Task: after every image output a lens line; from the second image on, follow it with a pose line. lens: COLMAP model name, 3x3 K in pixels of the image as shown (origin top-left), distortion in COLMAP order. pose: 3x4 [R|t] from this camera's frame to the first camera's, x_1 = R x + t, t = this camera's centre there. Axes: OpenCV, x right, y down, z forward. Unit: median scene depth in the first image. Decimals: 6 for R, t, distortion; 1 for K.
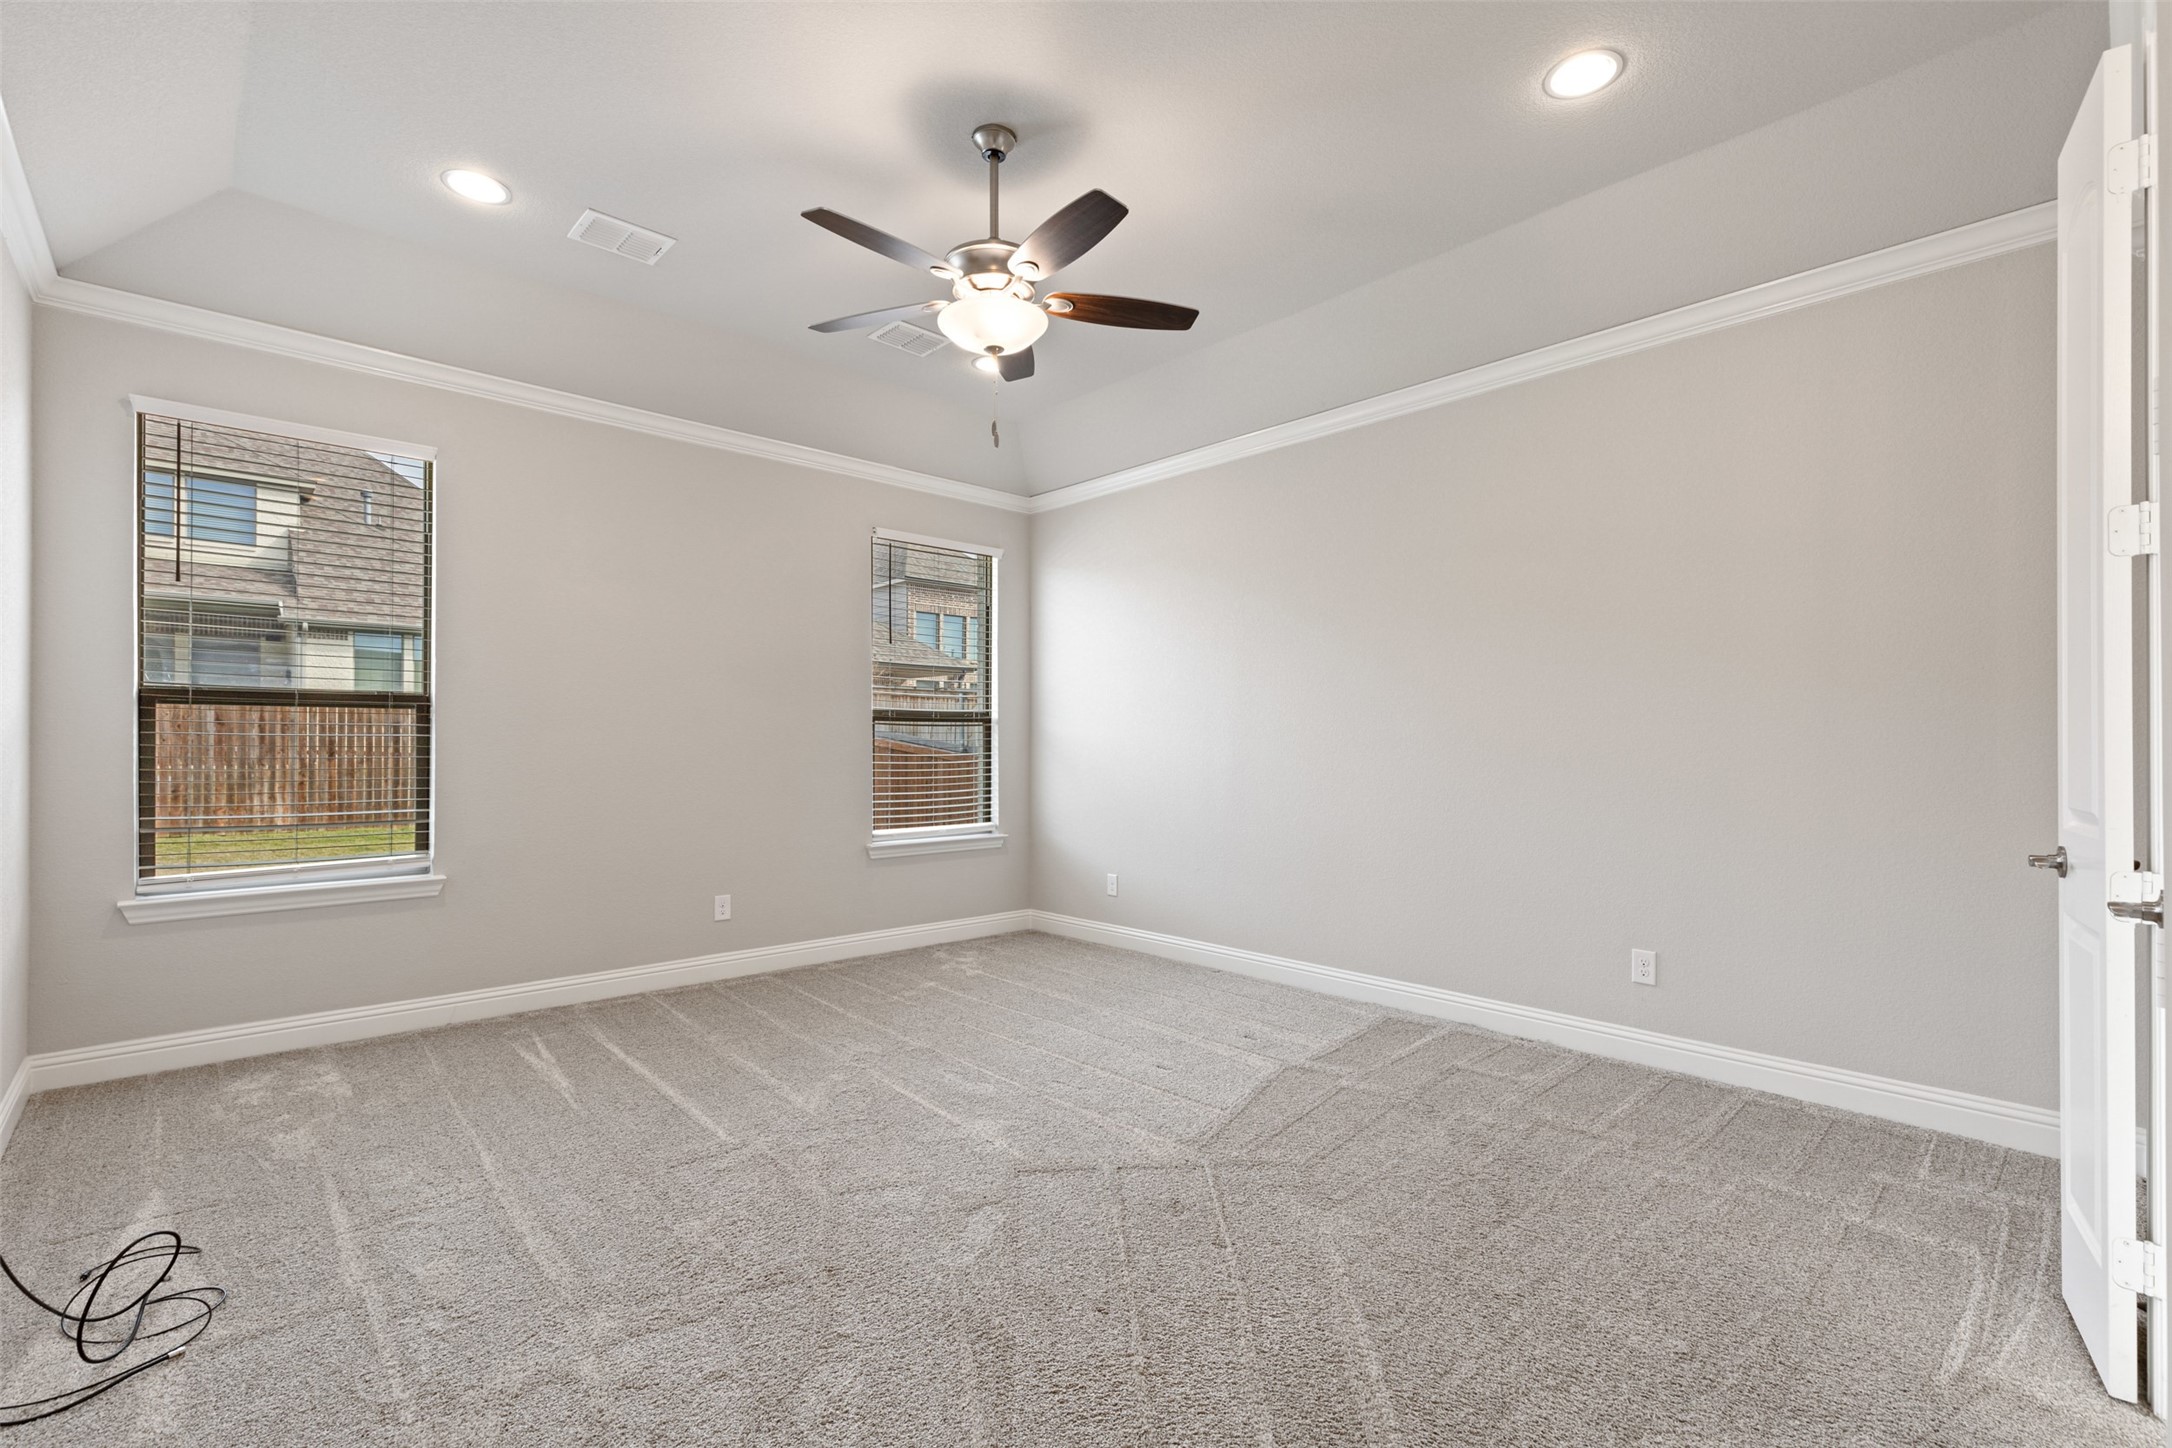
lens RADIAL K [[980.7, 0, 1096.2], [0, 980.7, 727.2], [0, 0, 1]] dist [0.007242, -0.003481]
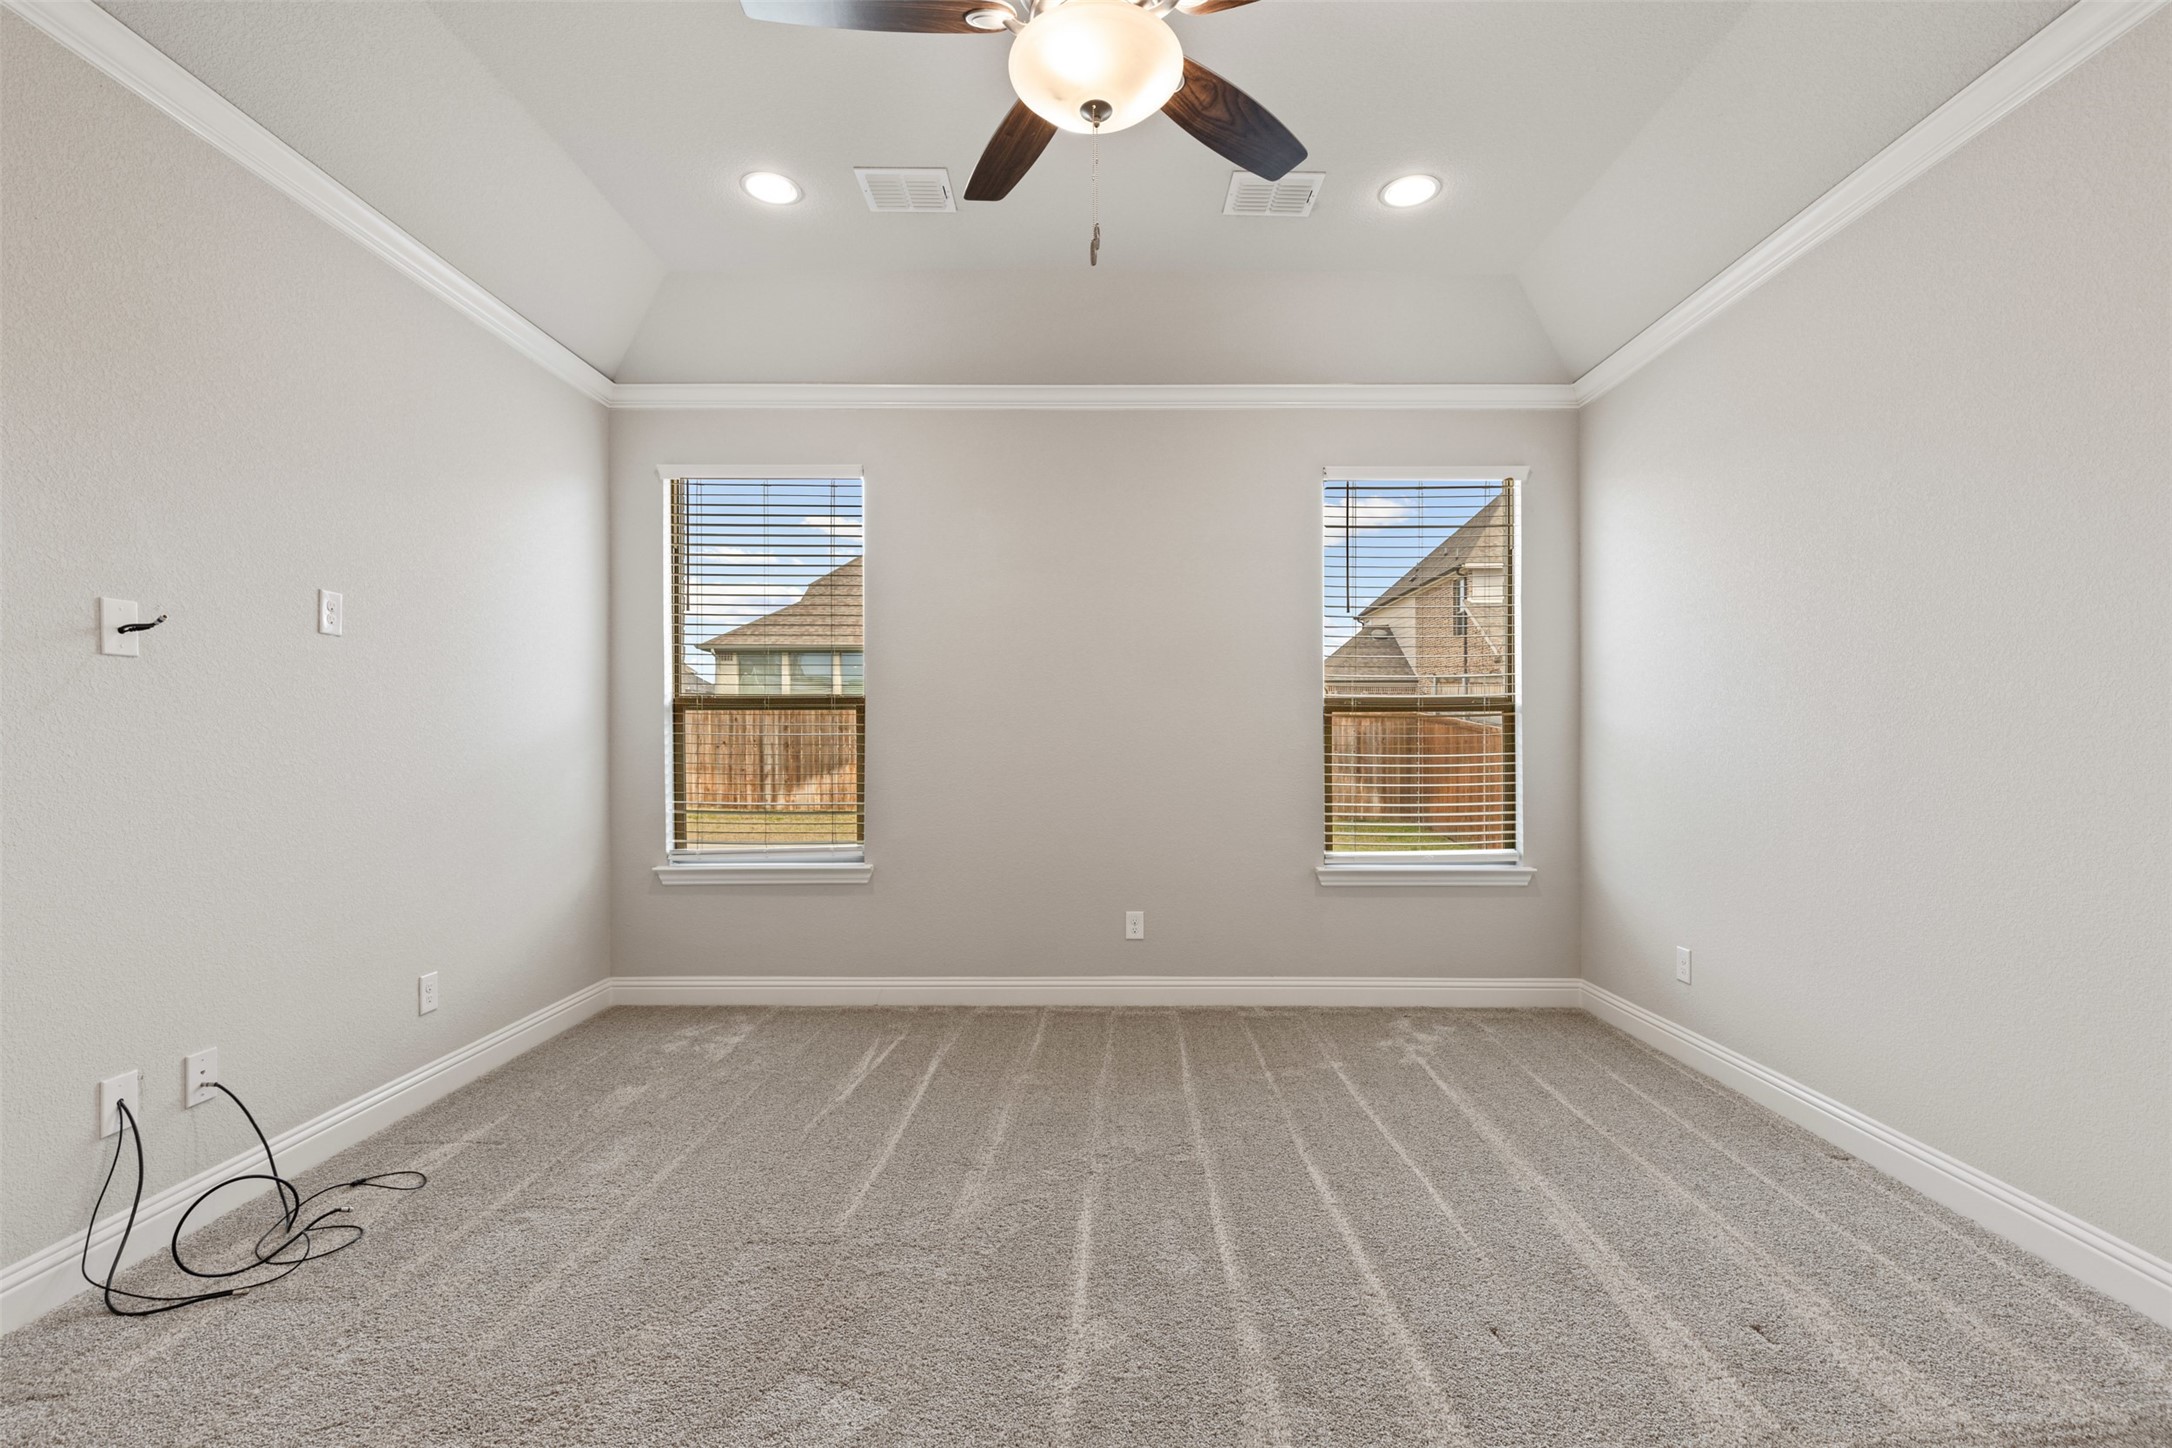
lens RADIAL K [[980.7, 0, 1078.8], [0, 980.7, 740.2], [0, 0, 1]] dist [0.007242, -0.003481]
pose [[0.727164, -0.003502, -0.686455, 0.240340], [0.014000, 0.999855, 0.009730, 0.008059], [0.686321, -0.016685, 0.727107, 0.397448]]
